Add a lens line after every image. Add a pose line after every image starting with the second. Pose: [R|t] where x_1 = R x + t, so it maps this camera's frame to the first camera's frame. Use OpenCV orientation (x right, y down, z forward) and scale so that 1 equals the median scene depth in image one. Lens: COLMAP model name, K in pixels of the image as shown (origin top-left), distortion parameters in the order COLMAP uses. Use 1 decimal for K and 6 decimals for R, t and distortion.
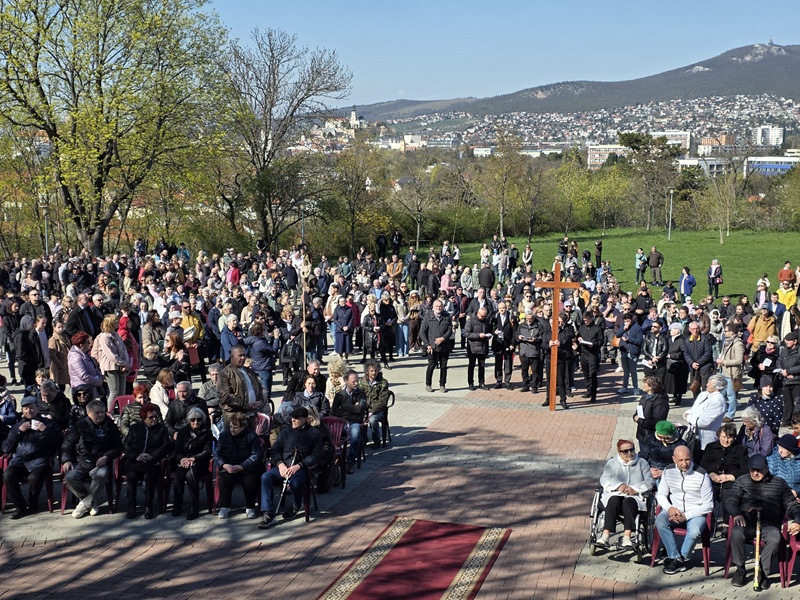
lens RADIAL K [[1060.1, 0, 395.1], [0, 1060.1, 317.2], [0, 0, 1]] dist [0.162982, -0.425519]
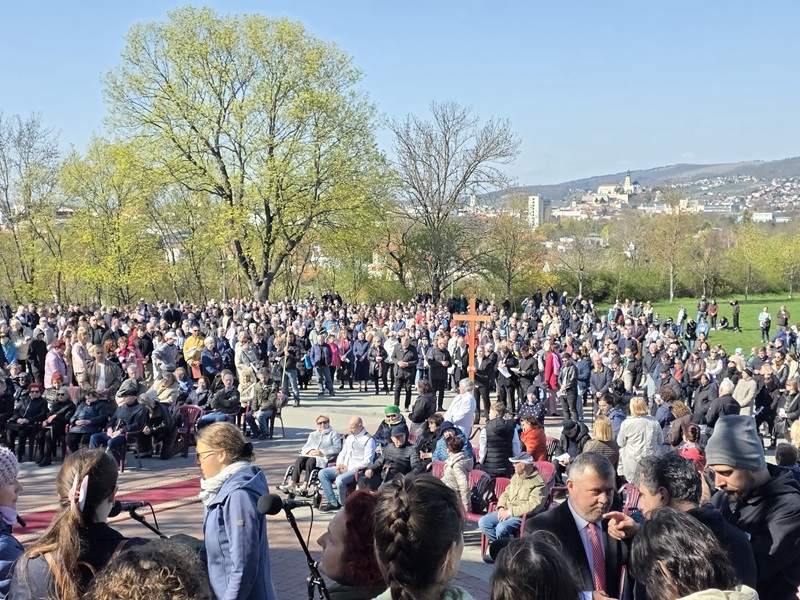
lens RADIAL K [[1060.1, 0, 395.1], [0, 1060.1, 317.2], [0, 0, 1]] dist [0.162982, -0.425519]
pose [[0.968327, 0.022373, -0.248682, 0.137424], [-0.037497, 0.997713, -0.056245, 0.014162], [0.246855, 0.063788, 0.966951, -0.056133]]
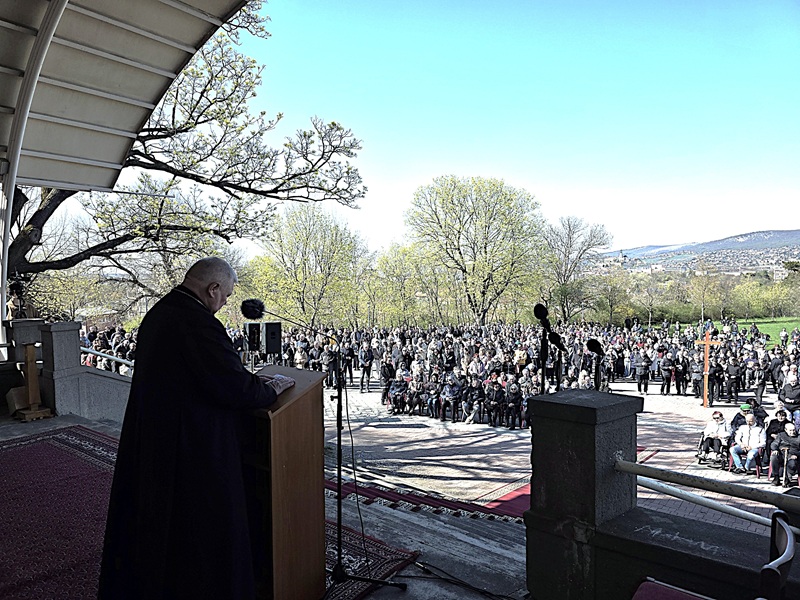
lens RADIAL K [[535.4, 0, 400.0], [0, 535.4, 300.0], [0, 0, 1]] dist [0.075011, -0.068817]
pose [[0.910883, -0.000031, -0.412665, 0.019064], [-0.045483, 0.993900, -0.100469, 0.006915], [0.410151, 0.110285, 0.905325, -0.056024]]
